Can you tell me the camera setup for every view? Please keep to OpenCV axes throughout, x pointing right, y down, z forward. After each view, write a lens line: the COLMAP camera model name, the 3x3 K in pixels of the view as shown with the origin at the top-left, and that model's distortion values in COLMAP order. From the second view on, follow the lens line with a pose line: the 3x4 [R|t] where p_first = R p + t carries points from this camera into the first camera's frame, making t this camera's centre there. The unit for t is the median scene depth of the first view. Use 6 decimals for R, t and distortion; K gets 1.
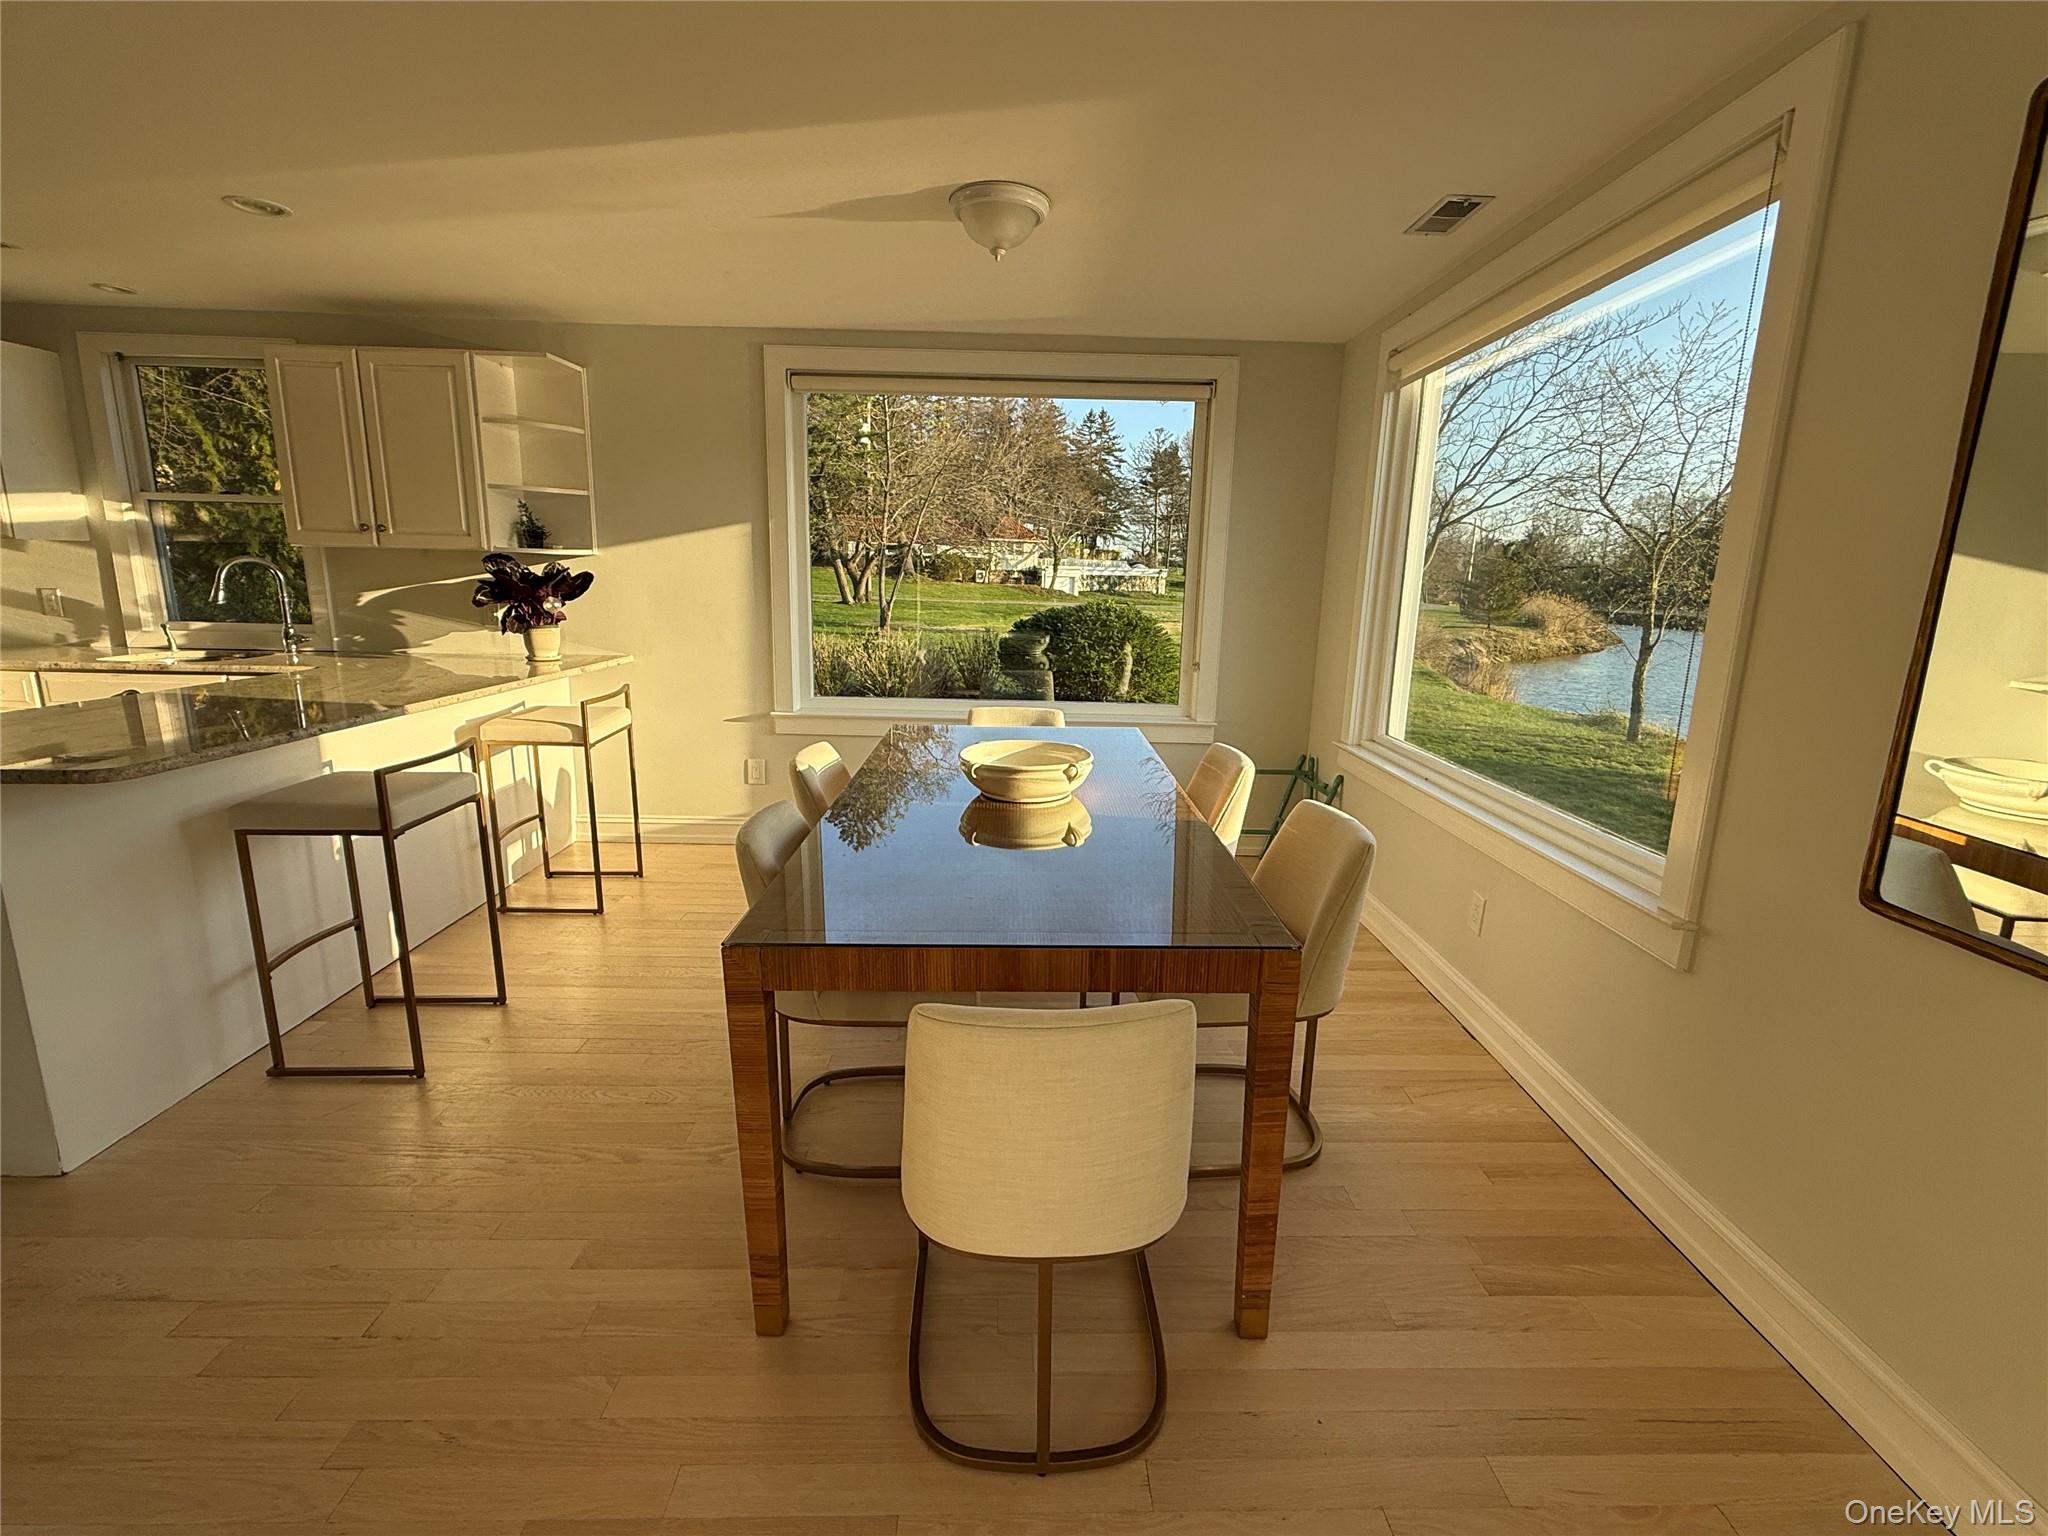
lens RADIAL K [[907.1, 0, 1024.0], [0, 907.1, 768.0], [0, 0, 1]] dist [-0.000942, -0.000180]
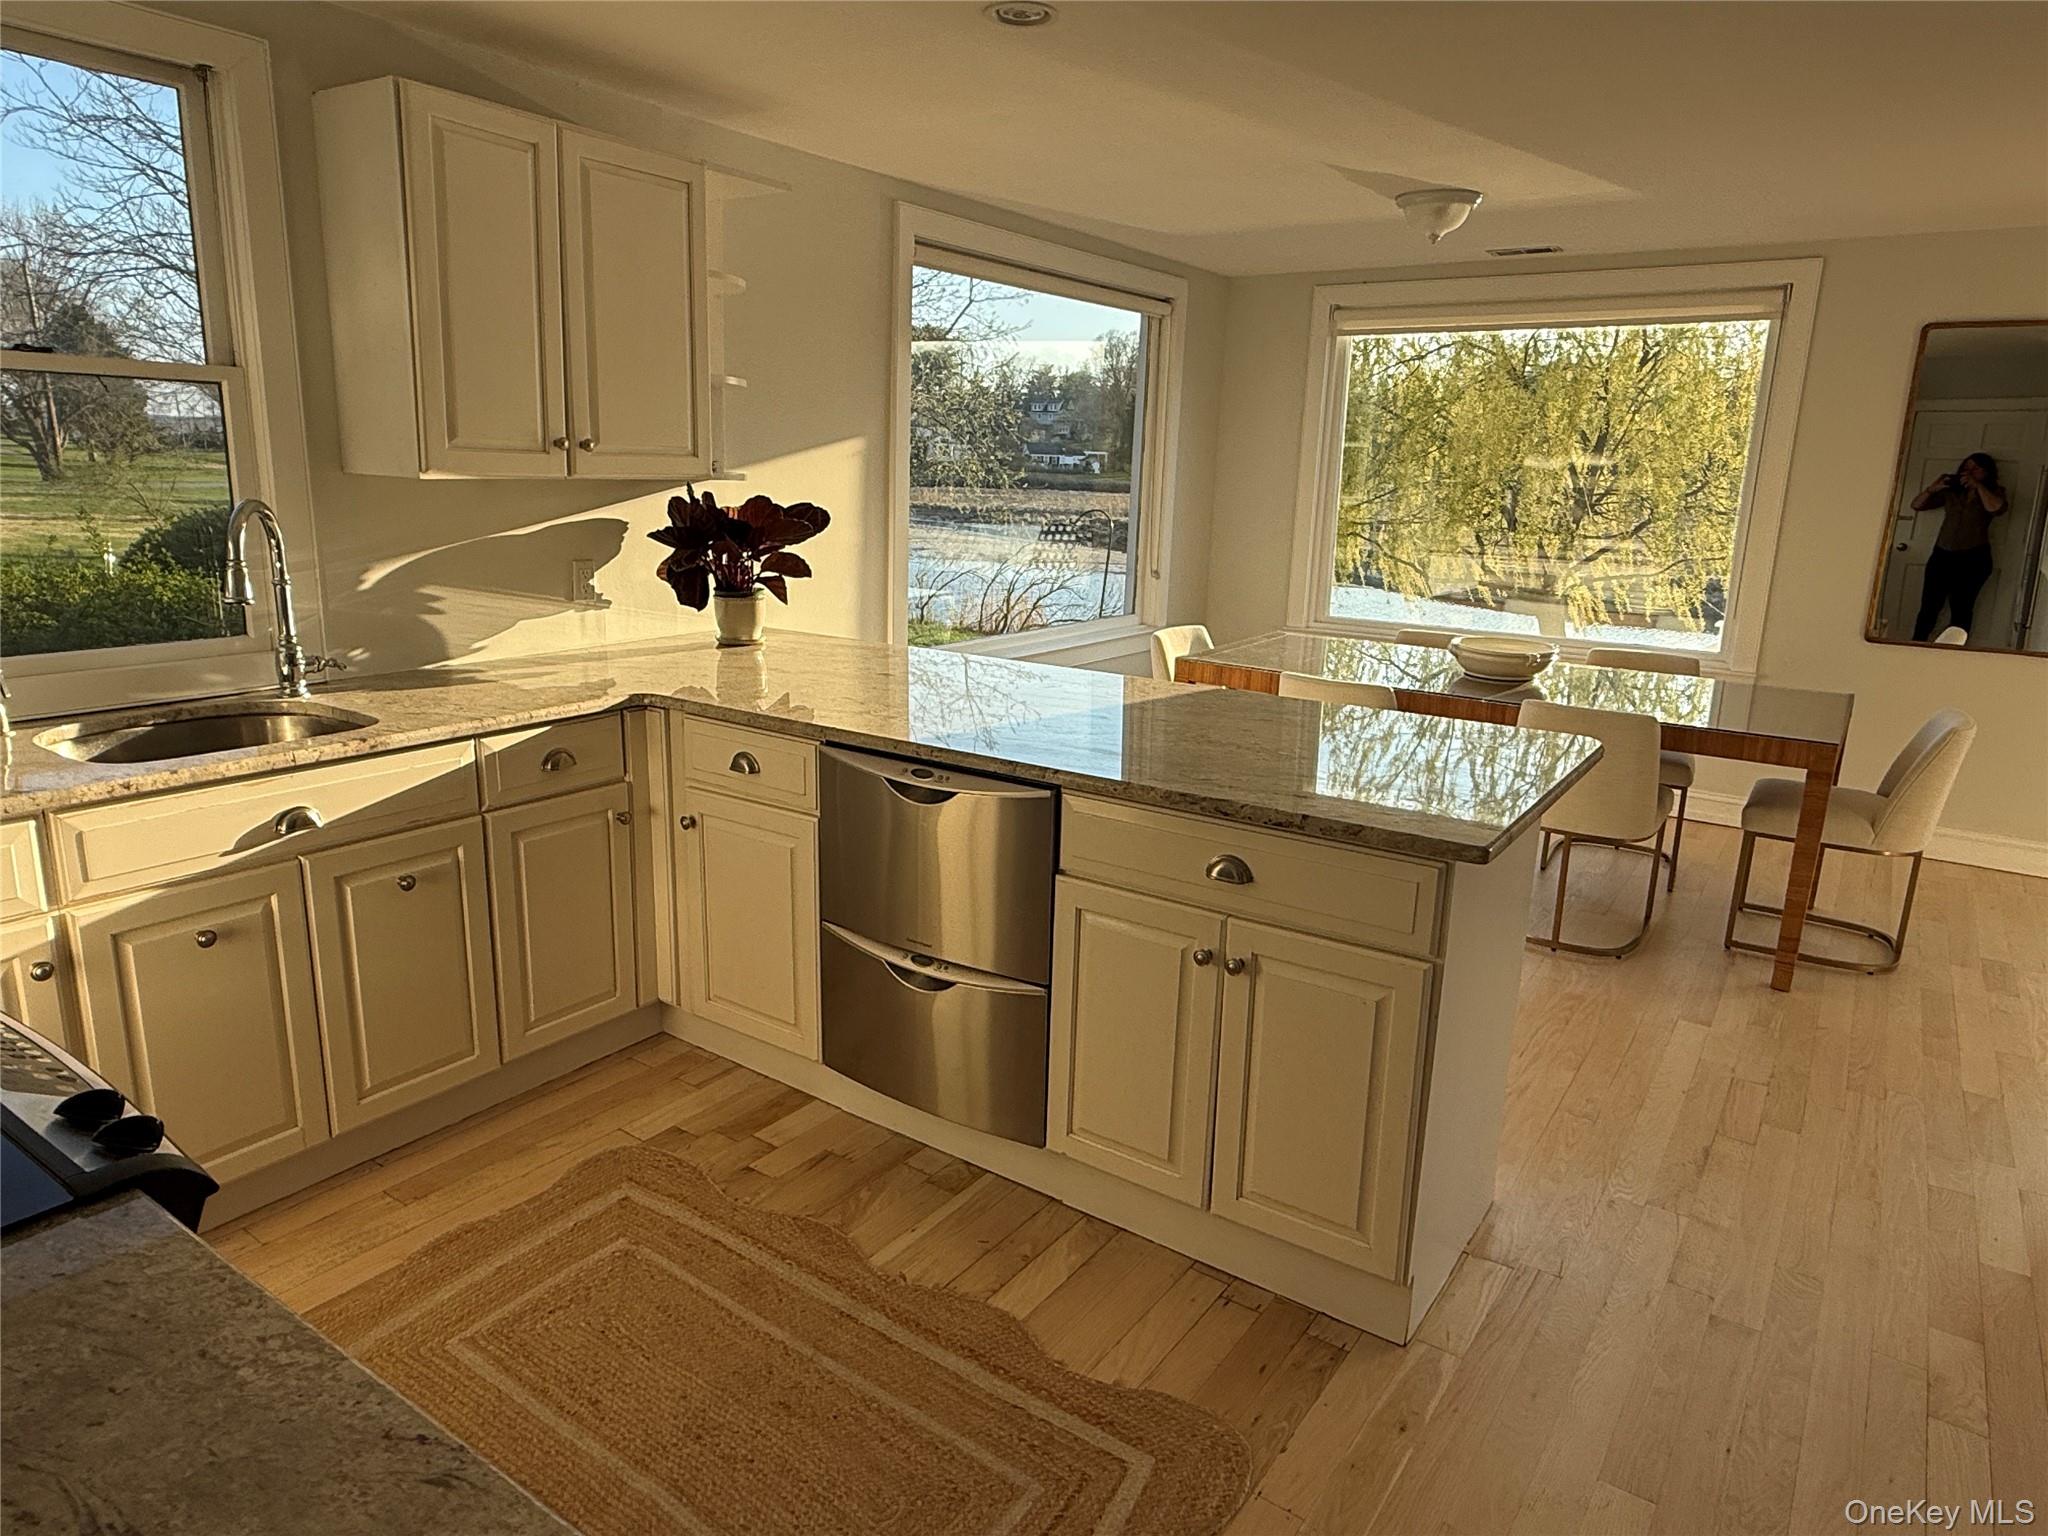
lens RADIAL K [[1268.7, 0, 1024.0], [0, 1268.7, 768.0], [0, 0, 1]] dist [-0.000705, 0.000121]
pose [[0.577183, -0.199953, 0.791757, -1.137812], [0.158058, 0.978579, 0.131911, -0.119315], [-0.801173, 0.049007, 0.596423, 0.292070]]
